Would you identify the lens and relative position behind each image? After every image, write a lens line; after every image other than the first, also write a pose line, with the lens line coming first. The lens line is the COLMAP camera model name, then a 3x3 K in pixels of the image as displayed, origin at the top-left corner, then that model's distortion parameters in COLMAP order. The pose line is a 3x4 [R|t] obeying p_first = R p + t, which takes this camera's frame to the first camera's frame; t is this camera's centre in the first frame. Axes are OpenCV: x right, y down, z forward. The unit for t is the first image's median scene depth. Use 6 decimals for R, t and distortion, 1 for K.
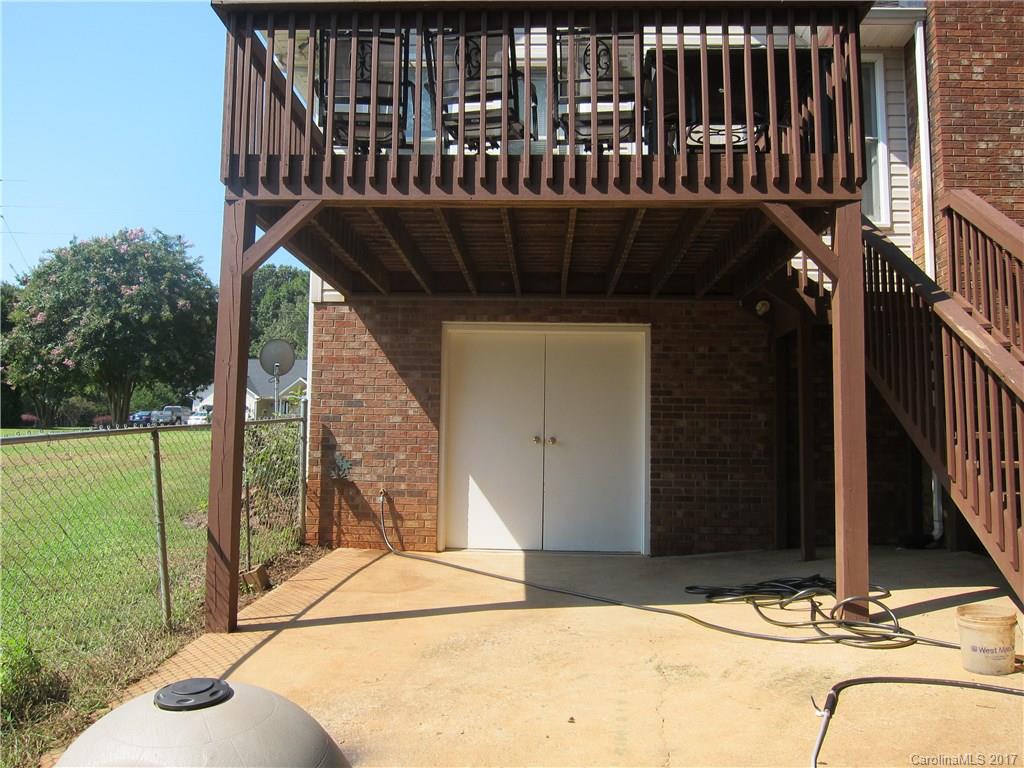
lens RADIAL K [[850.4, 0, 511.6], [0, 850.4, 383.4], [0, 0, 1]] dist [-0.061827, 0.017538]
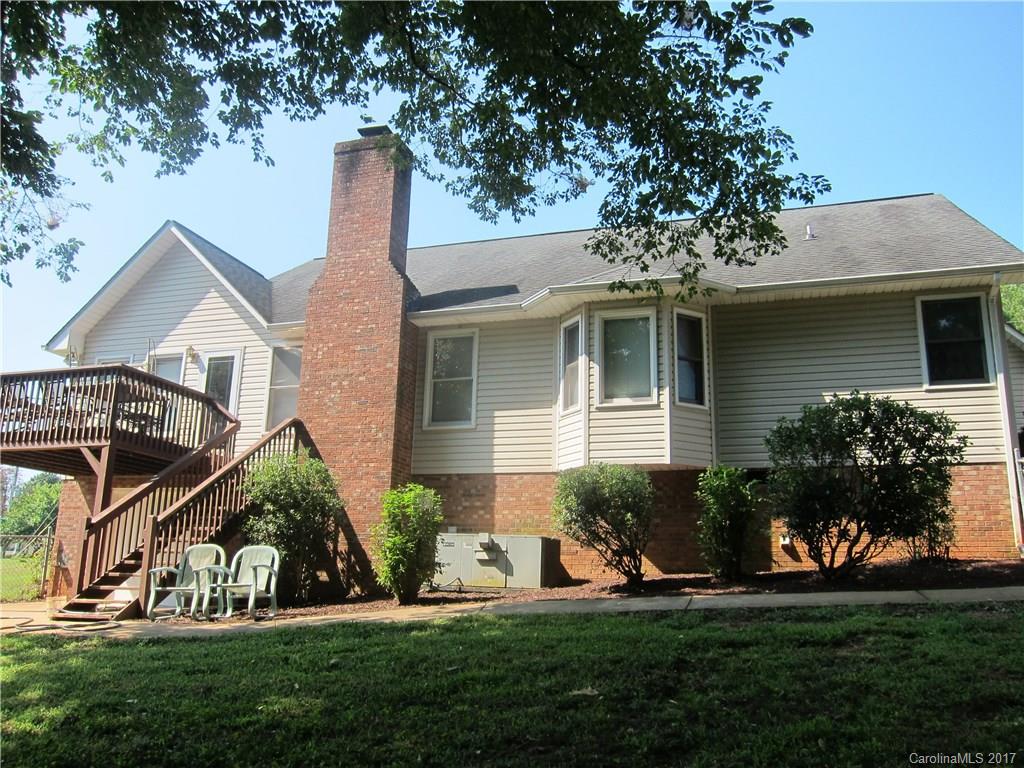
lens RADIAL K [[850.4, 0, 513.6], [0, 850.4, 384.3], [0, 0, 1]] dist [-0.061827, 0.017538]
pose [[0.963468, -0.052961, -0.262534, 1.390688], [0.010699, 0.987082, -0.159859, 0.012027], [0.267609, 0.151211, 0.951589, -0.685597]]
